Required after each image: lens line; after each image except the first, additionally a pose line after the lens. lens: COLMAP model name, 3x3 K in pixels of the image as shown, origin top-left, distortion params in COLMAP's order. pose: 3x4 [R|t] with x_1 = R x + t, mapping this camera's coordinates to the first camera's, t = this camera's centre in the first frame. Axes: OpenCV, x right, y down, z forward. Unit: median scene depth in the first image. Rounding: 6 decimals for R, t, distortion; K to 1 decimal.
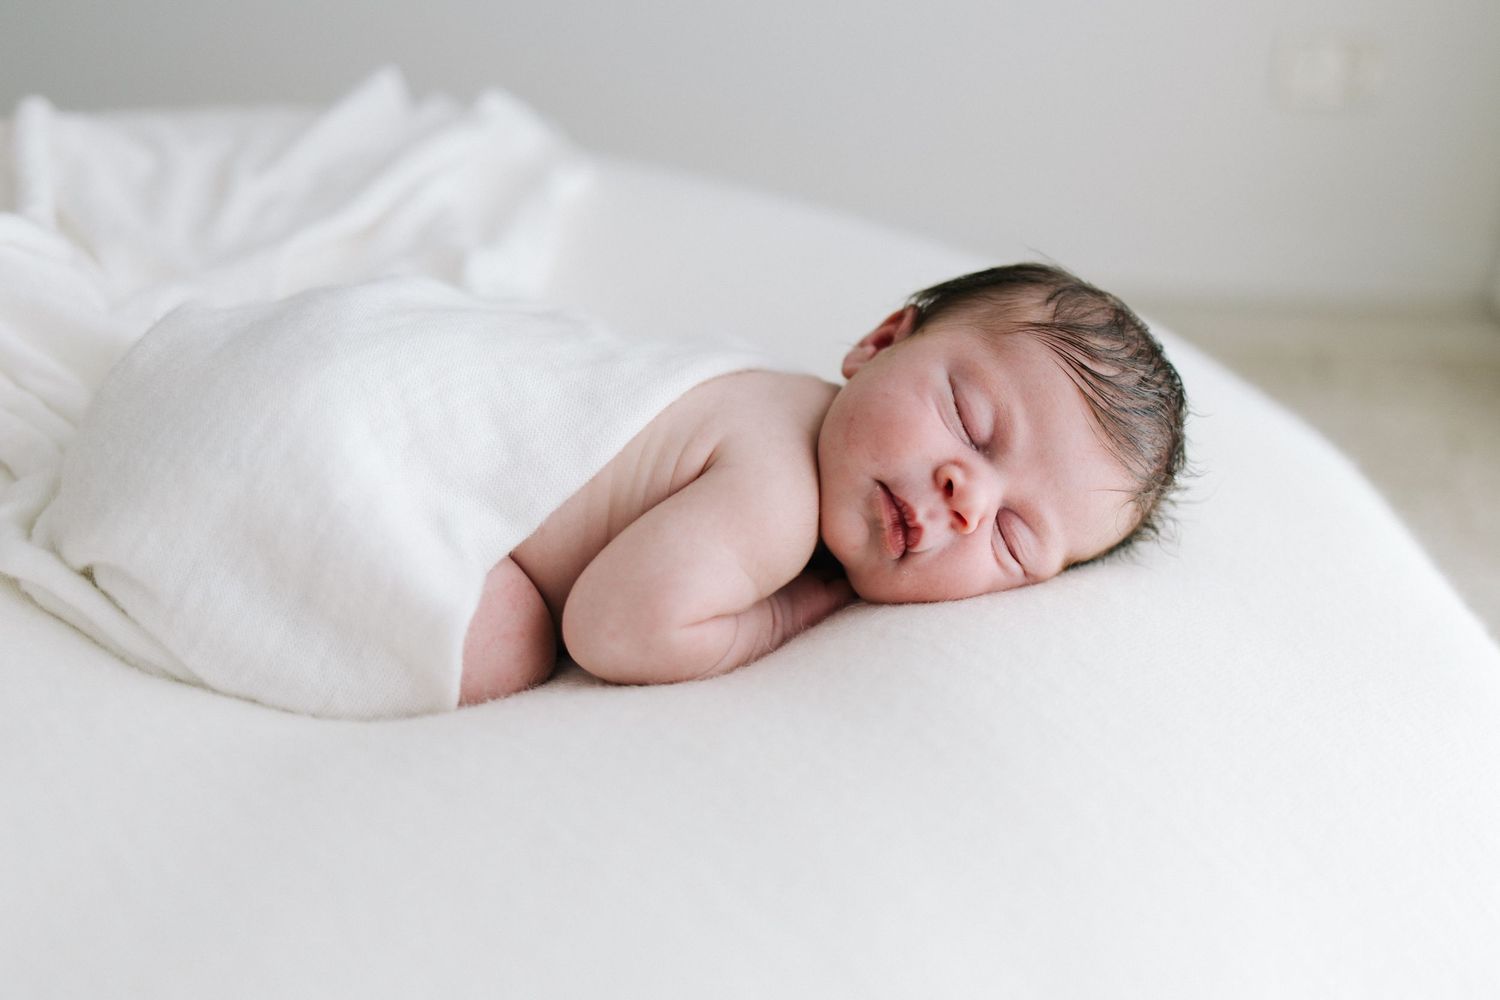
lens RADIAL K [[1448.0, 0, 743.6], [0, 1448.0, 527.4], [0, 0, 1]] dist [-0.026891, 0.000000]
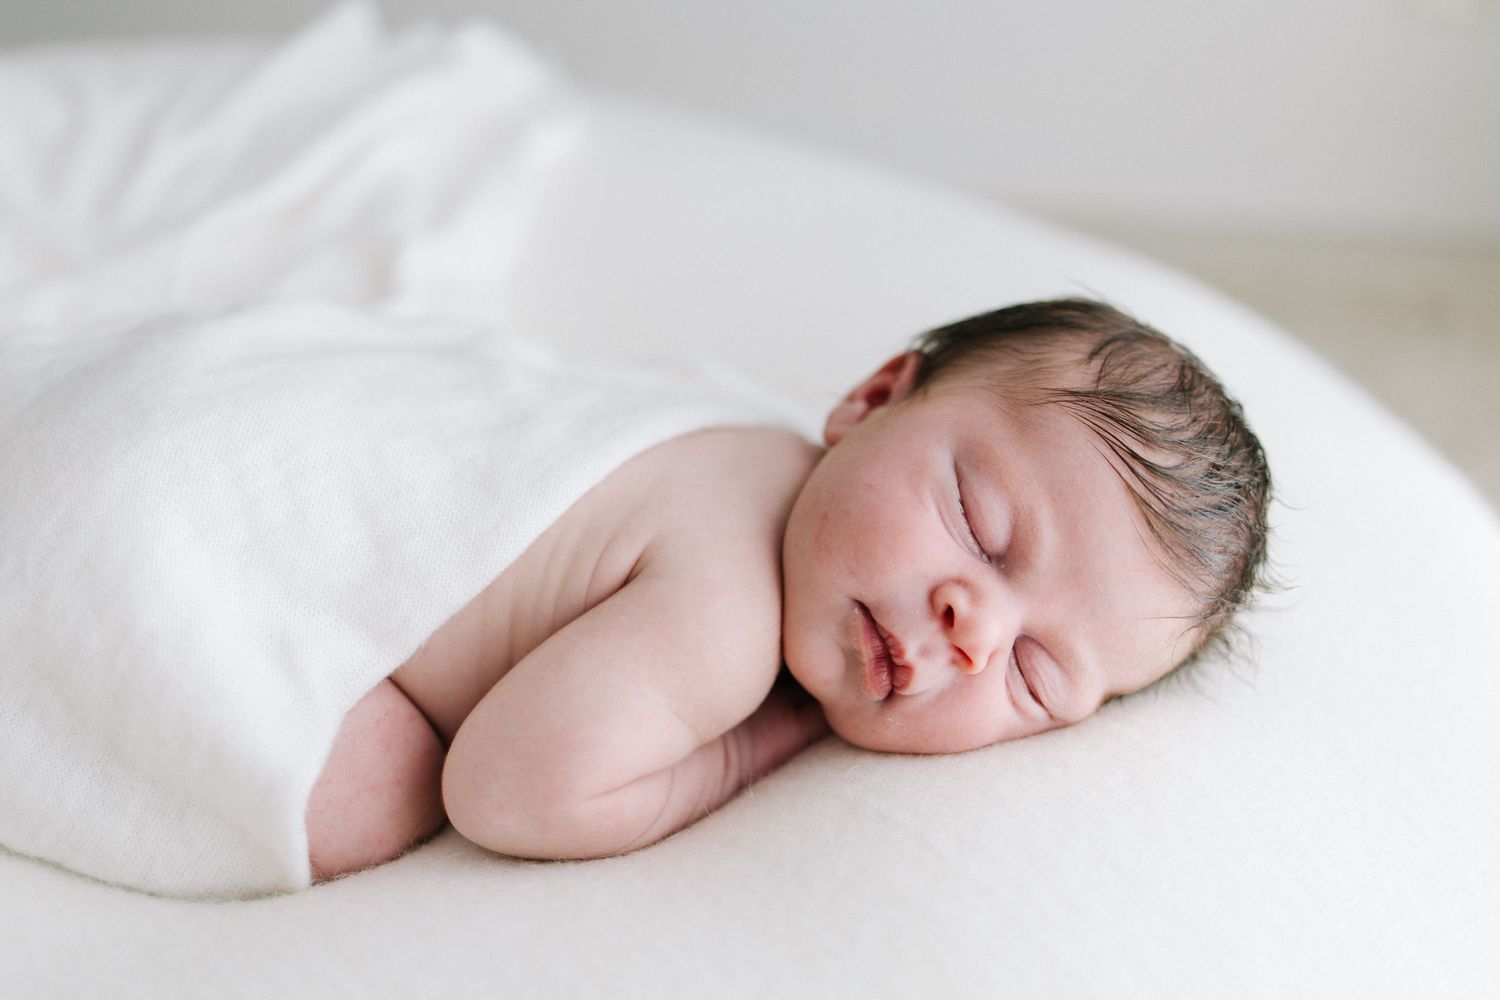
lens RADIAL K [[1448.0, 0, 748.6], [0, 1448.0, 504.1], [0, 0, 1]] dist [-0.026891, 0.000000]
pose [[0.998802, 0.015952, -0.046256, 0.069796], [-0.013395, 0.998393, 0.055070, -0.122624], [0.047060, -0.054384, 0.997411, 0.239176]]
